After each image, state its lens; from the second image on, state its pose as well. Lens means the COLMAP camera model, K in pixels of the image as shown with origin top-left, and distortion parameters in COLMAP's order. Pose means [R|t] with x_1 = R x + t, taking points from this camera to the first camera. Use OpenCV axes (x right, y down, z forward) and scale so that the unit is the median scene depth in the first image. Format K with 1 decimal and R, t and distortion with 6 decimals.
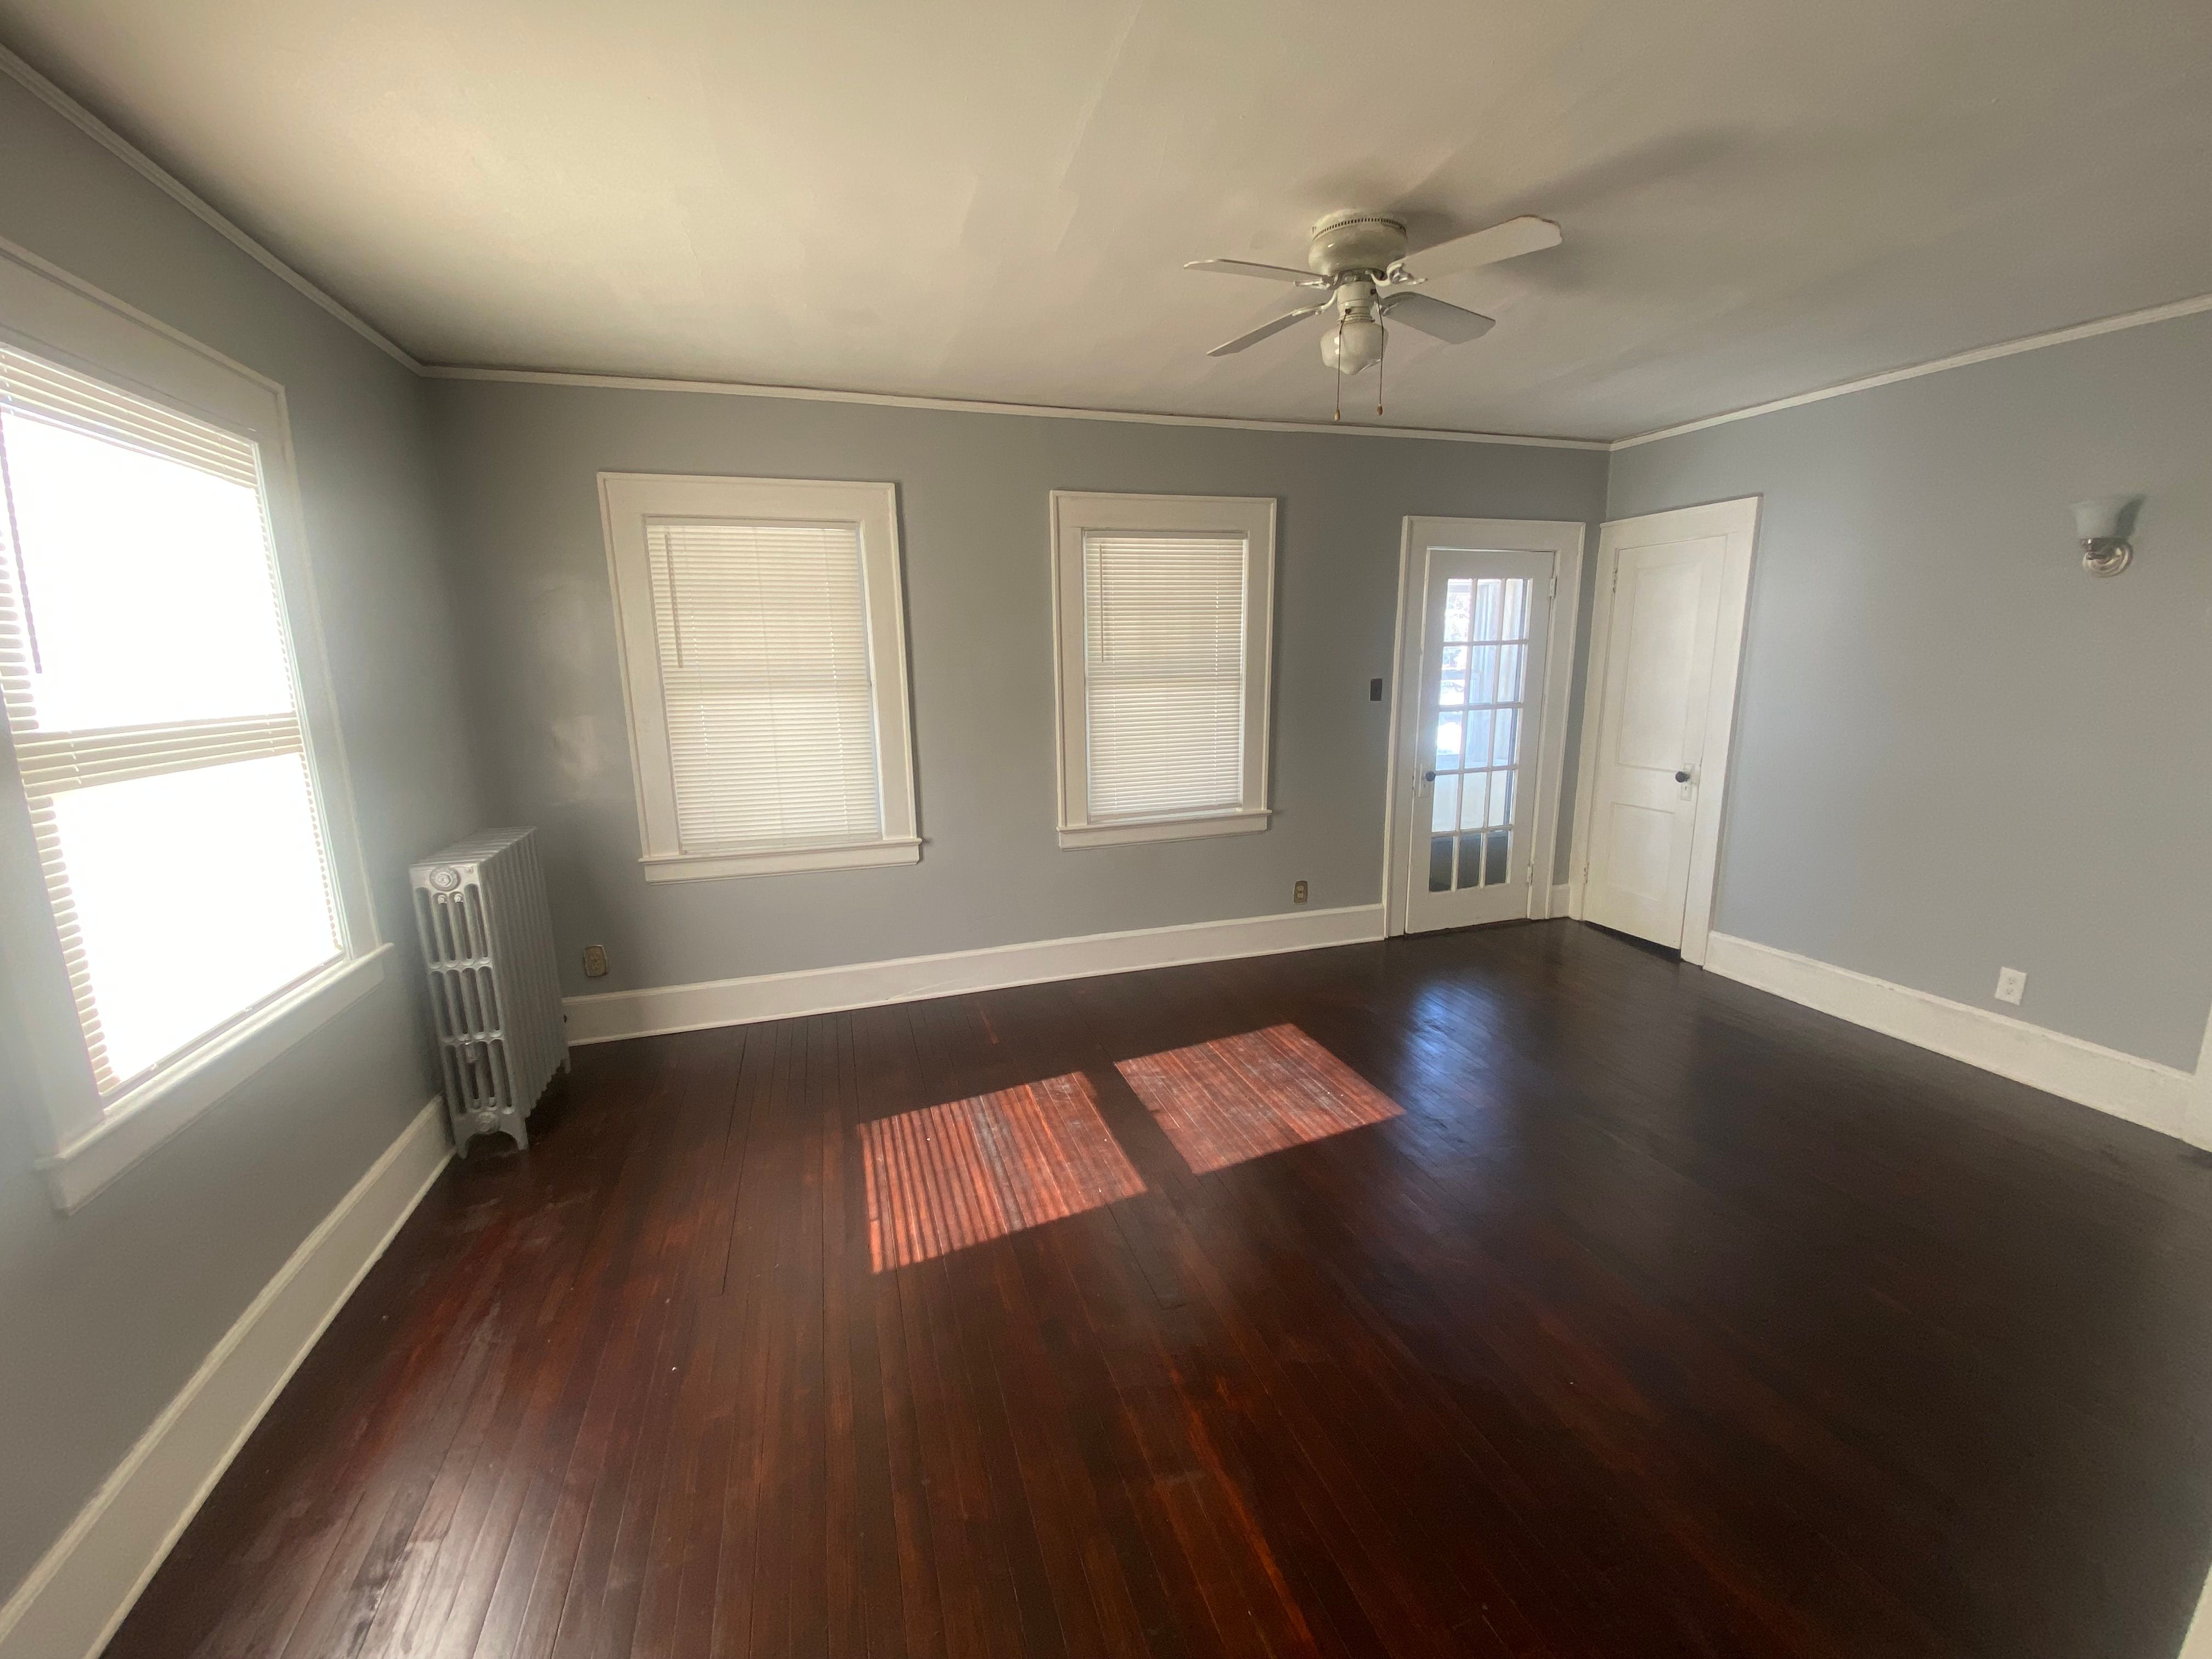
lens RADIAL K [[897.7, 0, 1100.4], [0, 897.7, 846.6], [0, 0, 1]] dist [0.009680, -0.008926]
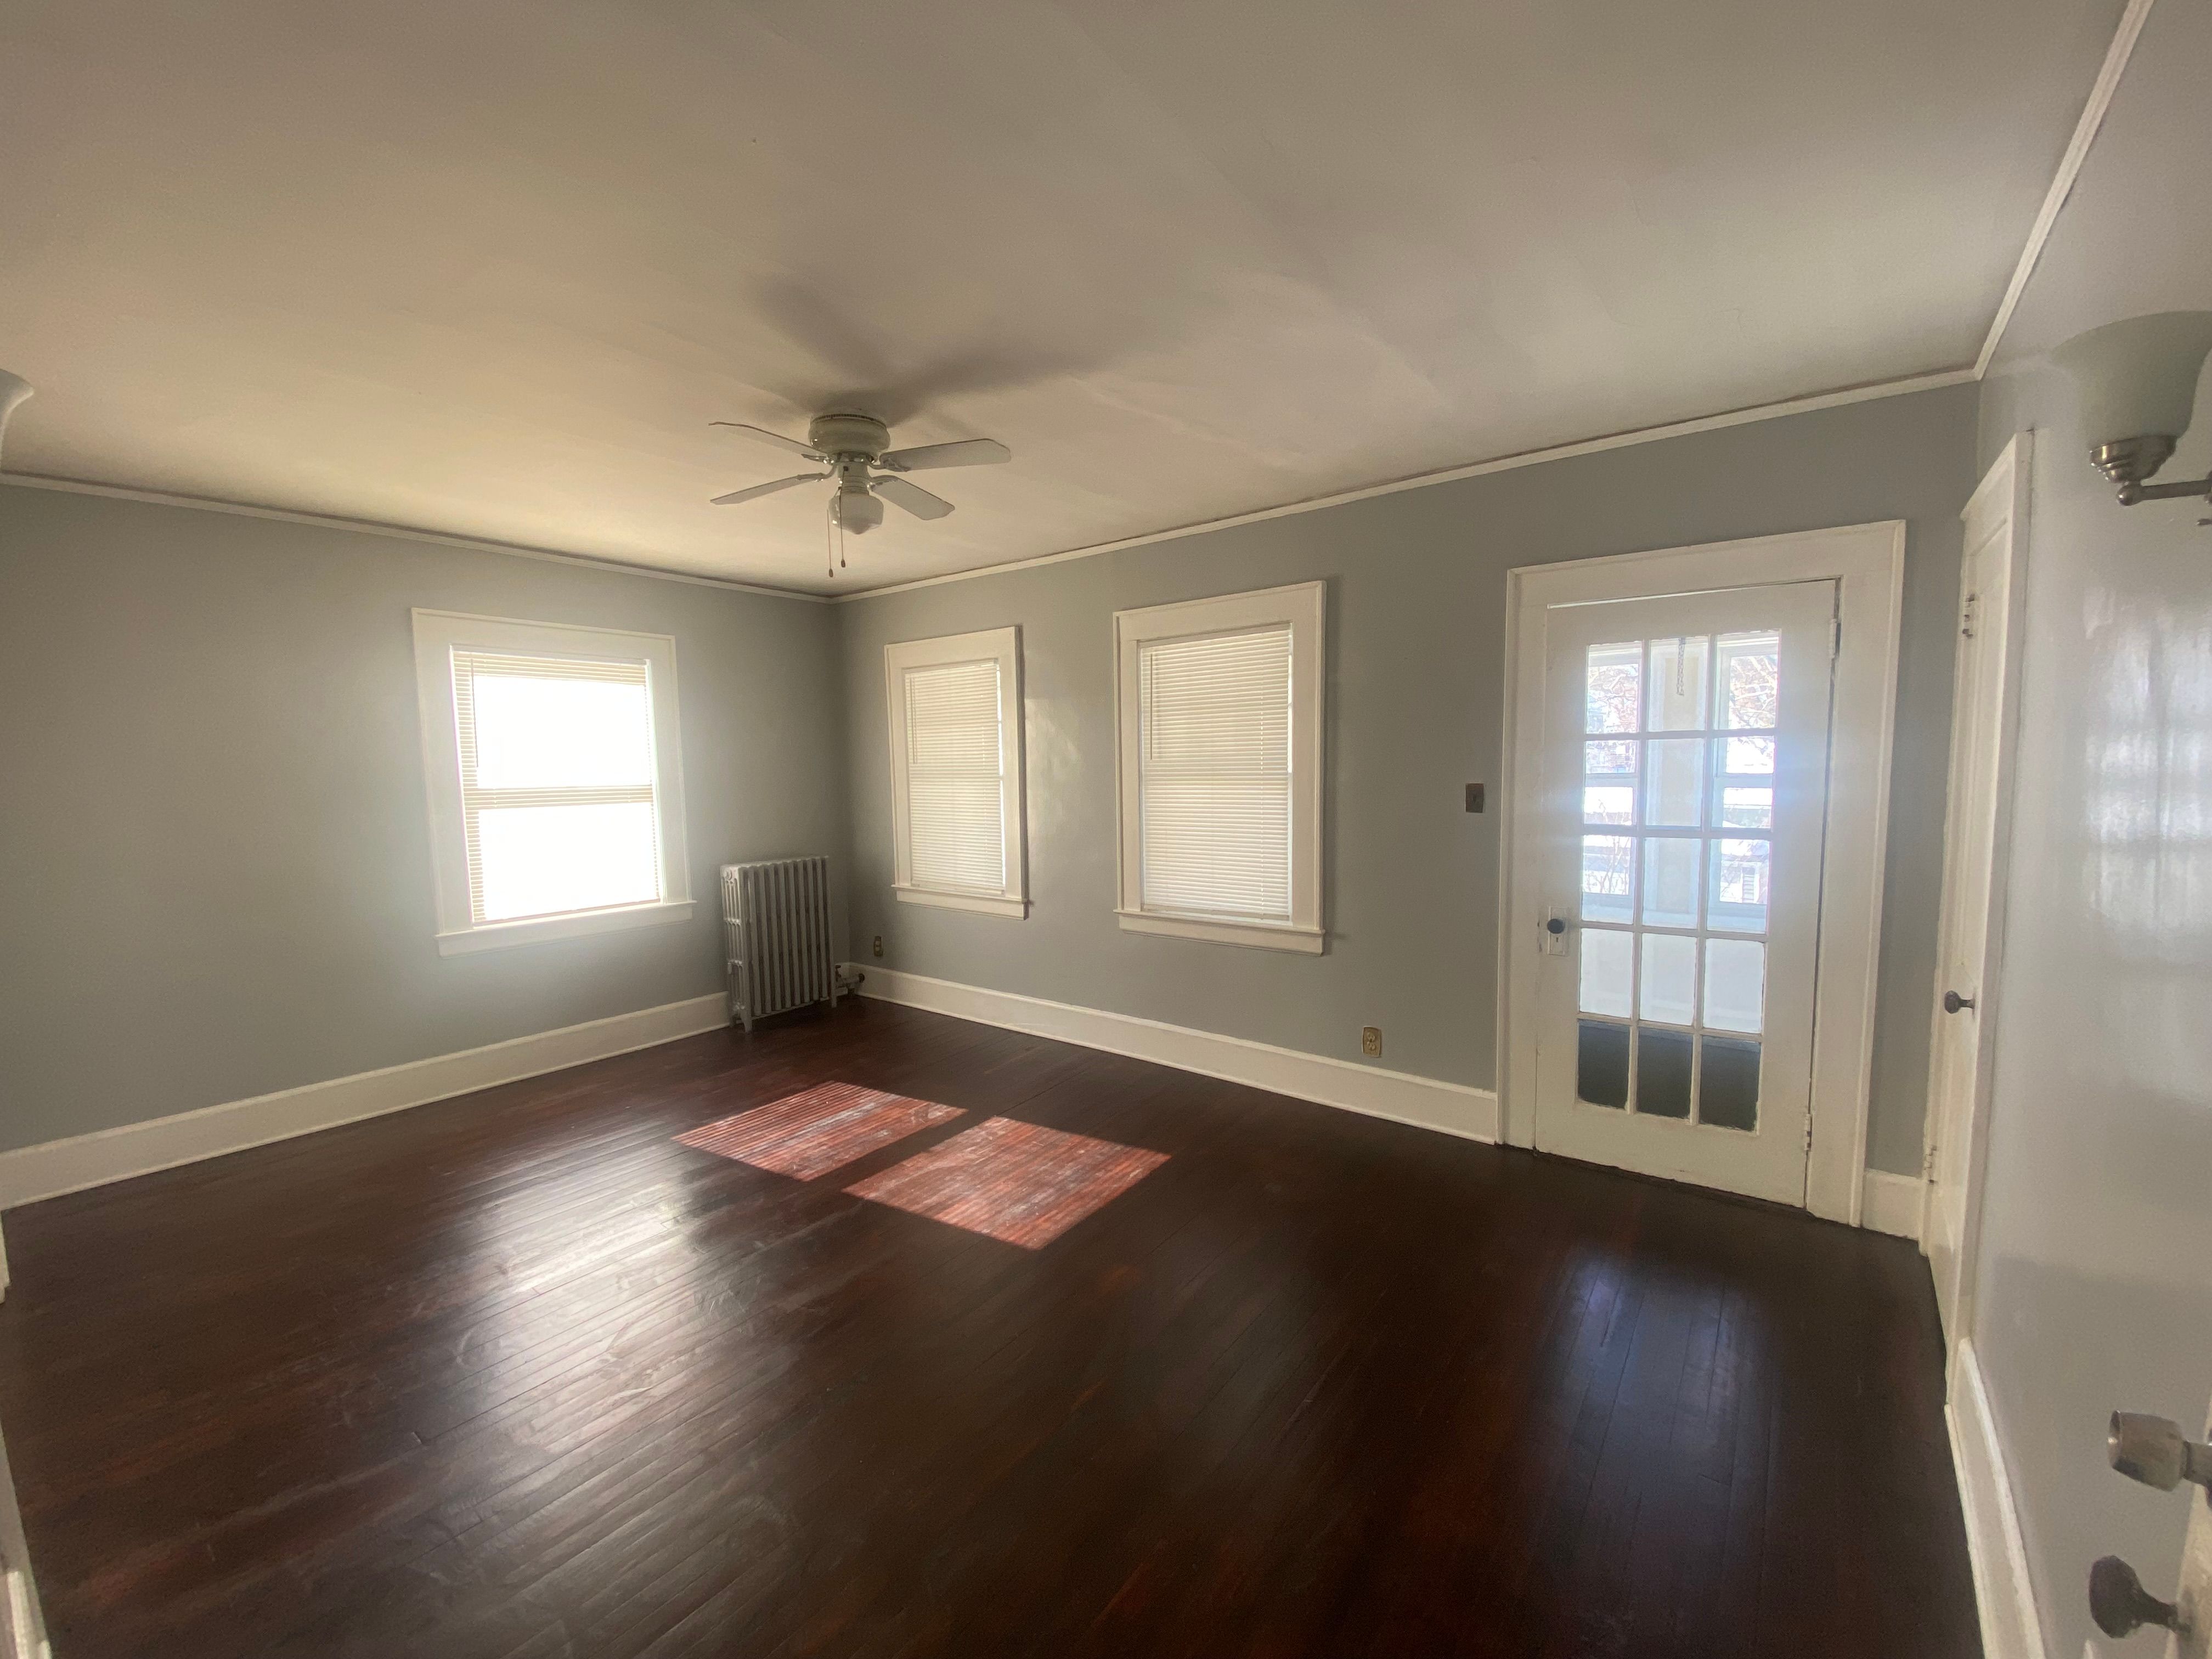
lens RADIAL K [[897.7, 0, 1100.6], [0, 897.7, 824.5], [0, 0, 1]] dist [0.009680, -0.008926]
pose [[0.567778, 0.067869, -0.820379, 0.812867], [-0.161979, 0.986323, -0.030507, -0.085126], [0.807088, 0.150205, 0.571006, 0.344148]]
